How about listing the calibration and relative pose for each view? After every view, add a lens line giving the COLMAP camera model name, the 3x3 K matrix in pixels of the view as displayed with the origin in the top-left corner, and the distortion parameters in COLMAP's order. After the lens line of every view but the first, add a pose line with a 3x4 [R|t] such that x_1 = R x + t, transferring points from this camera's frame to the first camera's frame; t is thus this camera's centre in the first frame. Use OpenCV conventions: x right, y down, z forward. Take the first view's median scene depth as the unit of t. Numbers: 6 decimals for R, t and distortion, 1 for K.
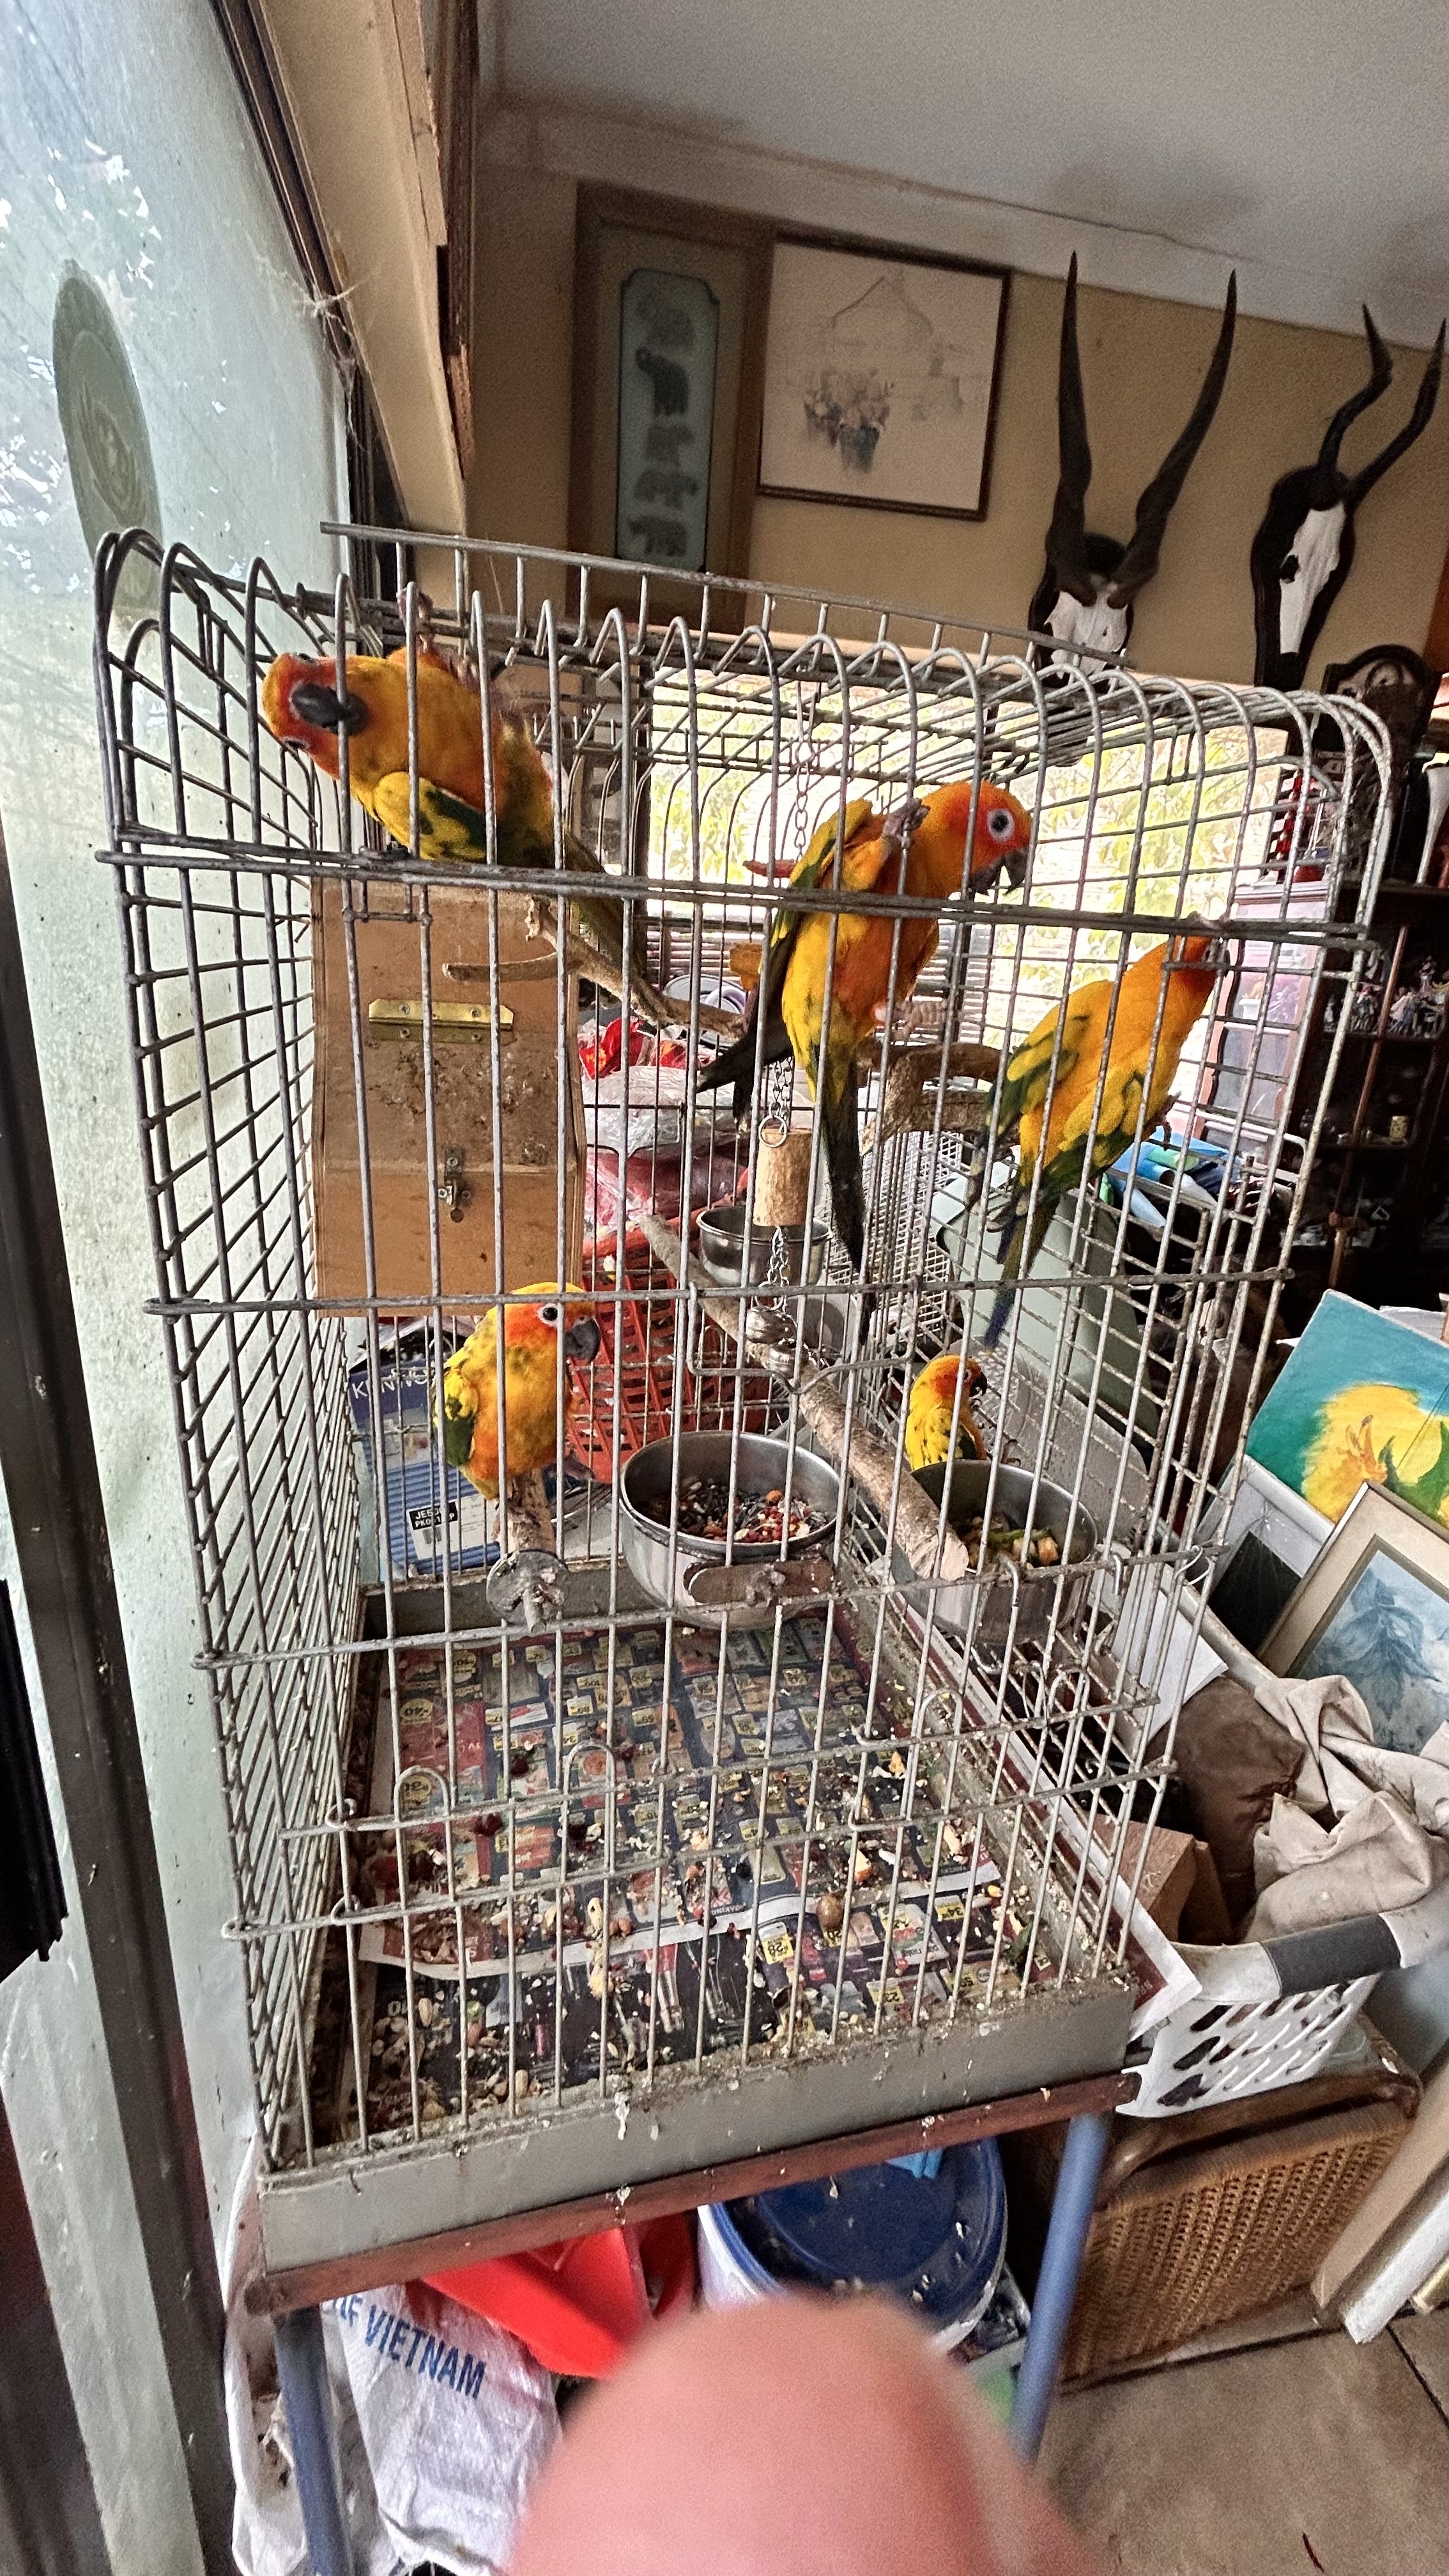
lens RADIAL K [[1041.9, 0, 727.2], [0, 1041.9, 1287.2], [0, 0, 1]] dist [0.008447, -0.000059]
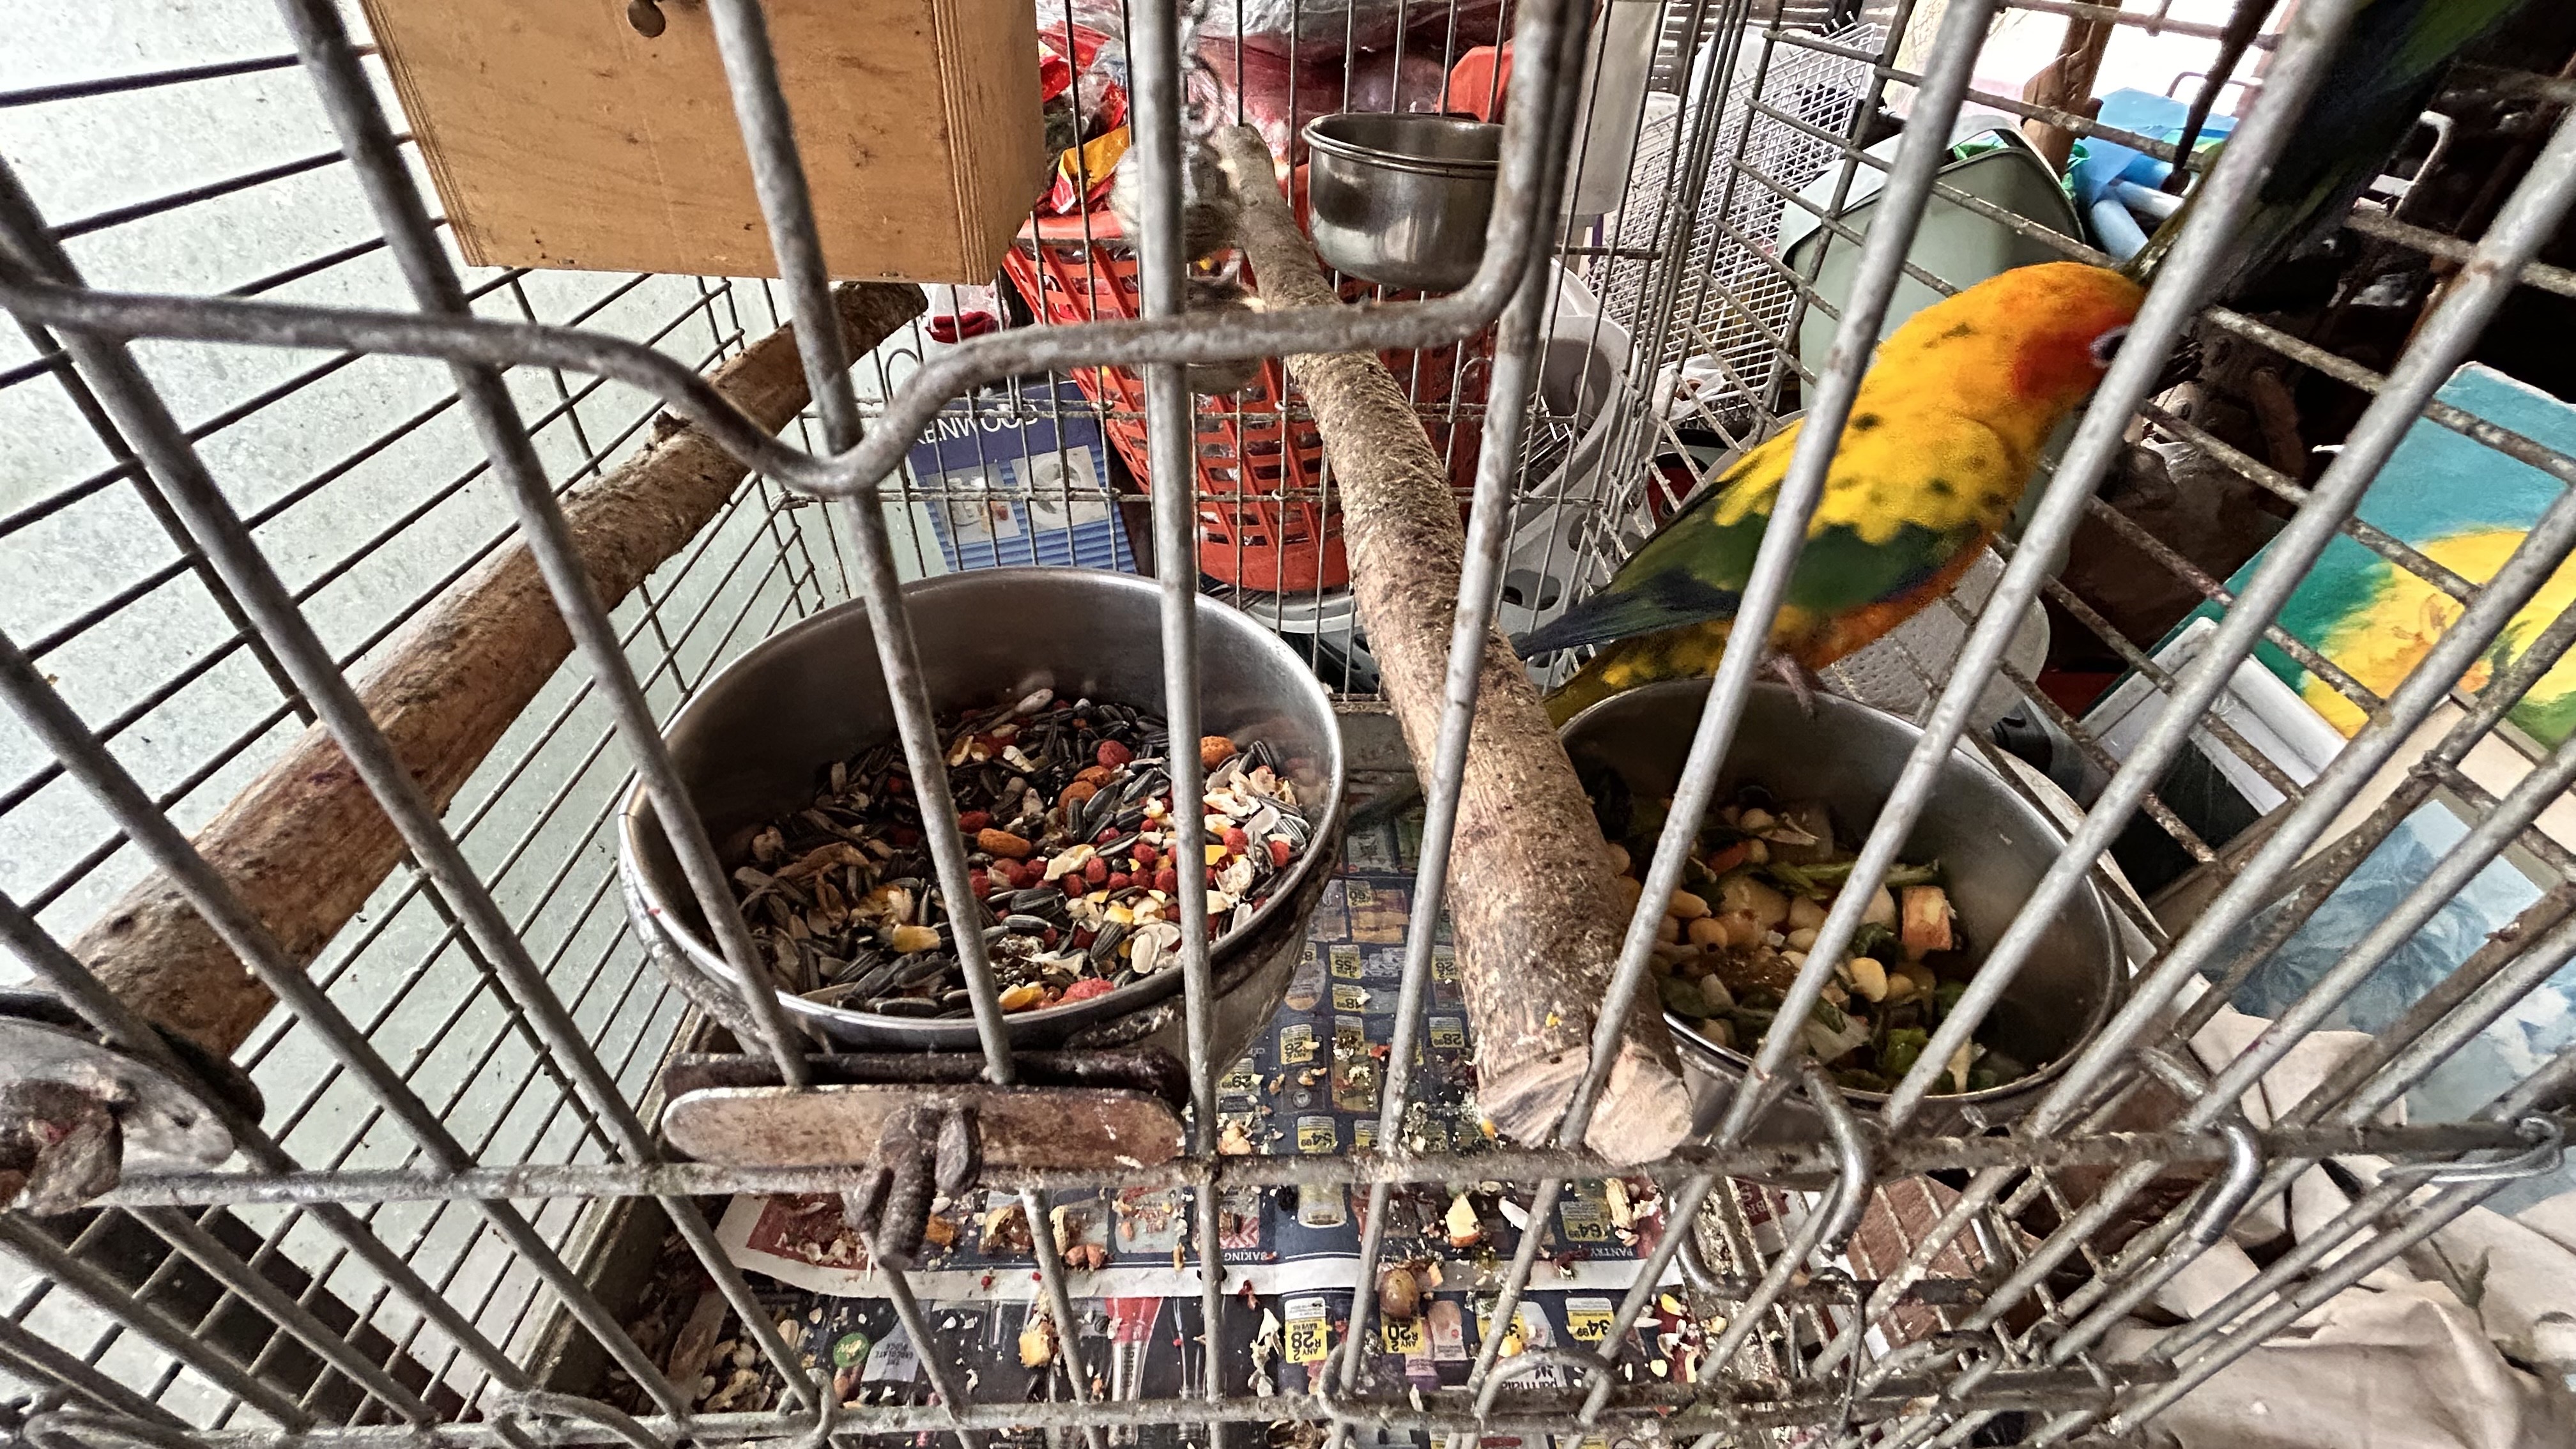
lens RADIAL K [[1041.9, 0, 1284.7], [0, 1041.9, 719.0], [0, 0, 1]] dist [0.008447, -0.000059]
pose [[0.975975, 0.112875, -0.186365, 0.107294], [-0.044228, 0.940174, 0.337812, 0.042865], [0.213346, -0.321453, 0.922579, 0.491986]]
